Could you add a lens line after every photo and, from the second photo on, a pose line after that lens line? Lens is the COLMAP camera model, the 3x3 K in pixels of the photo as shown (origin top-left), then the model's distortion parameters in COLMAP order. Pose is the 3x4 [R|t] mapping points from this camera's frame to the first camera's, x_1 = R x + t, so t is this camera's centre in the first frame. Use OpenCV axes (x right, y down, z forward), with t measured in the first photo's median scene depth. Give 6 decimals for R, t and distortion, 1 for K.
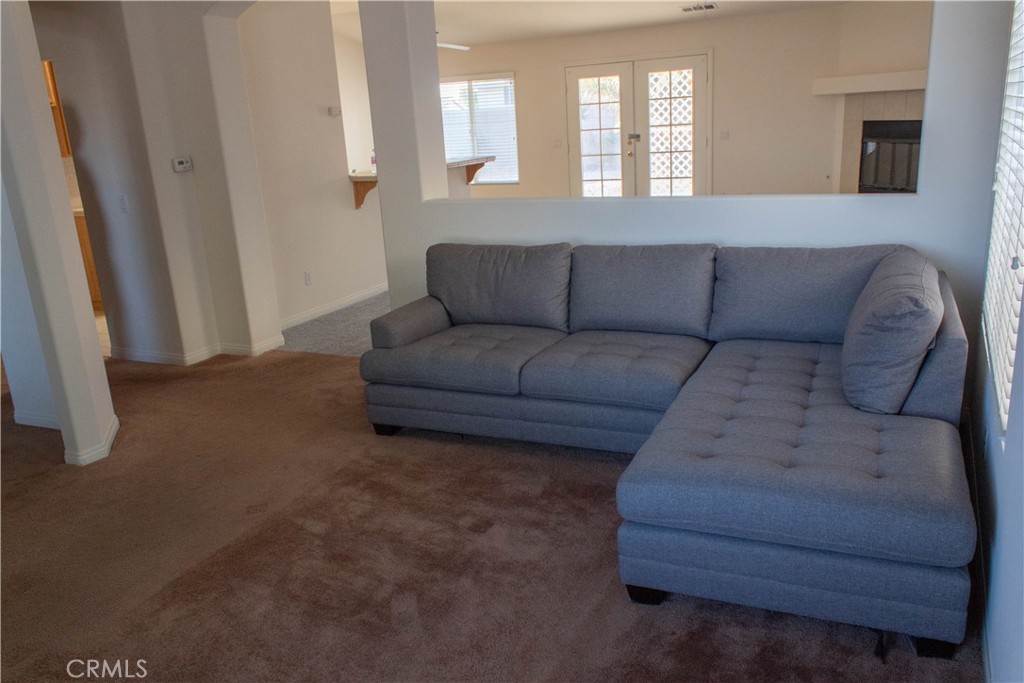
lens RADIAL K [[830.9, 0, 512.0], [0, 830.9, 341.5], [0, 0, 1]] dist [0.014016, -0.004937]
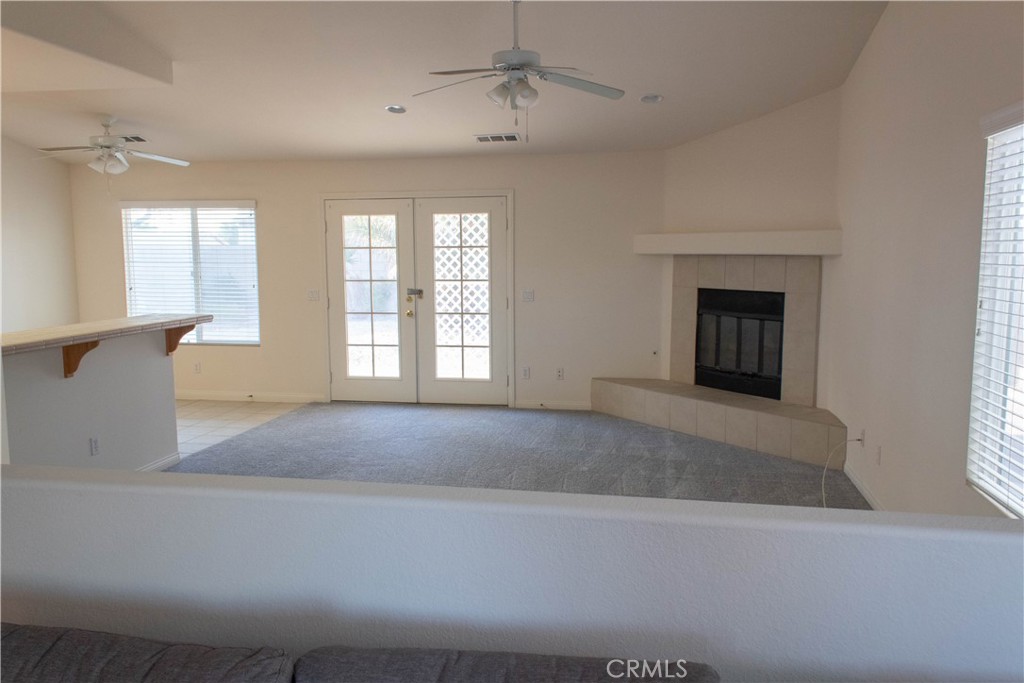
lens RADIAL K [[829.1, 0, 512.0], [0, 829.1, 341.5], [0, 0, 1]] dist [0.042011, -0.012907]
pose [[0.961823, 0.025818, 0.272451, 0.024633], [0.019479, 0.986557, -0.162255, -0.074160], [-0.272977, 0.161368, 0.948390, 0.251723]]
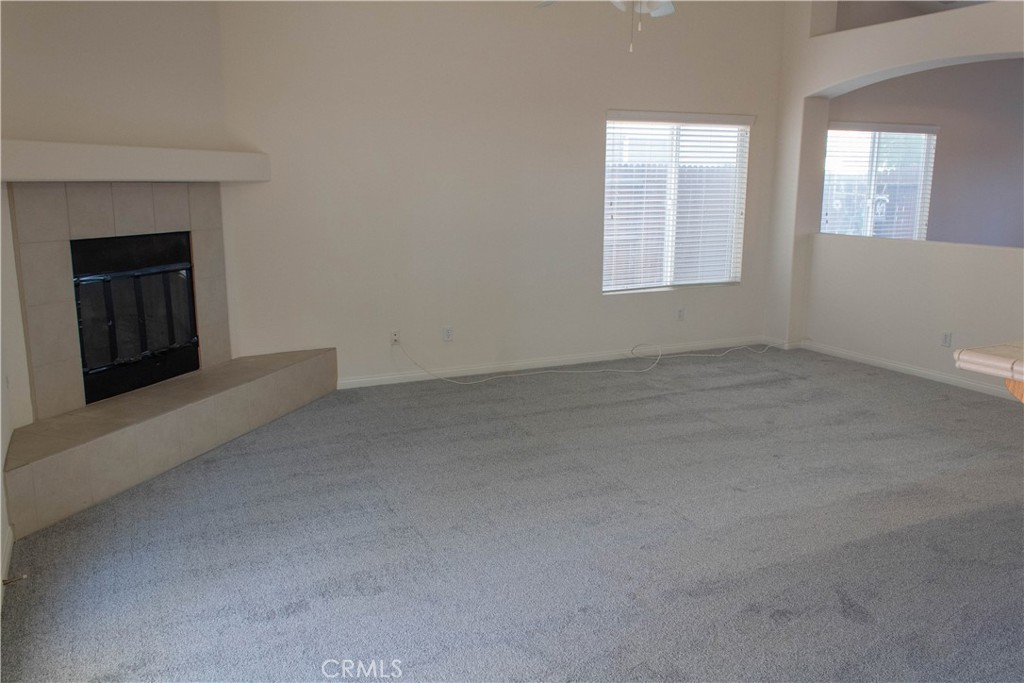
lens RADIAL K [[830.9, 0, 512.0], [0, 830.9, 341.5], [0, 0, 1]] dist [0.014016, -0.004937]
pose [[-0.798178, -0.058541, 0.599570, -0.053077], [0.203104, 0.910847, 0.359315, -0.285784], [-0.567151, 0.408572, -0.715128, 1.051456]]
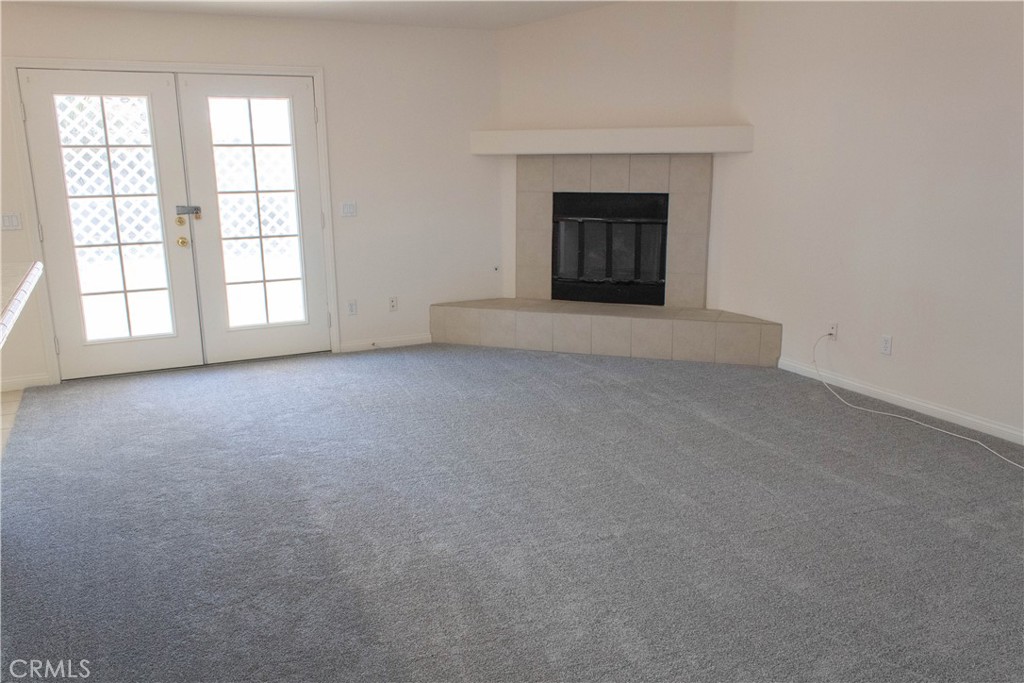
lens RADIAL K [[829.1, 0, 512.0], [0, 829.1, 341.5], [0, 0, 1]] dist [0.042011, -0.012907]
pose [[0.622899, -0.119064, 0.773189, -0.155904], [0.180687, 0.983523, 0.005888, -0.126881], [-0.761150, 0.136038, 0.634149, 0.503729]]
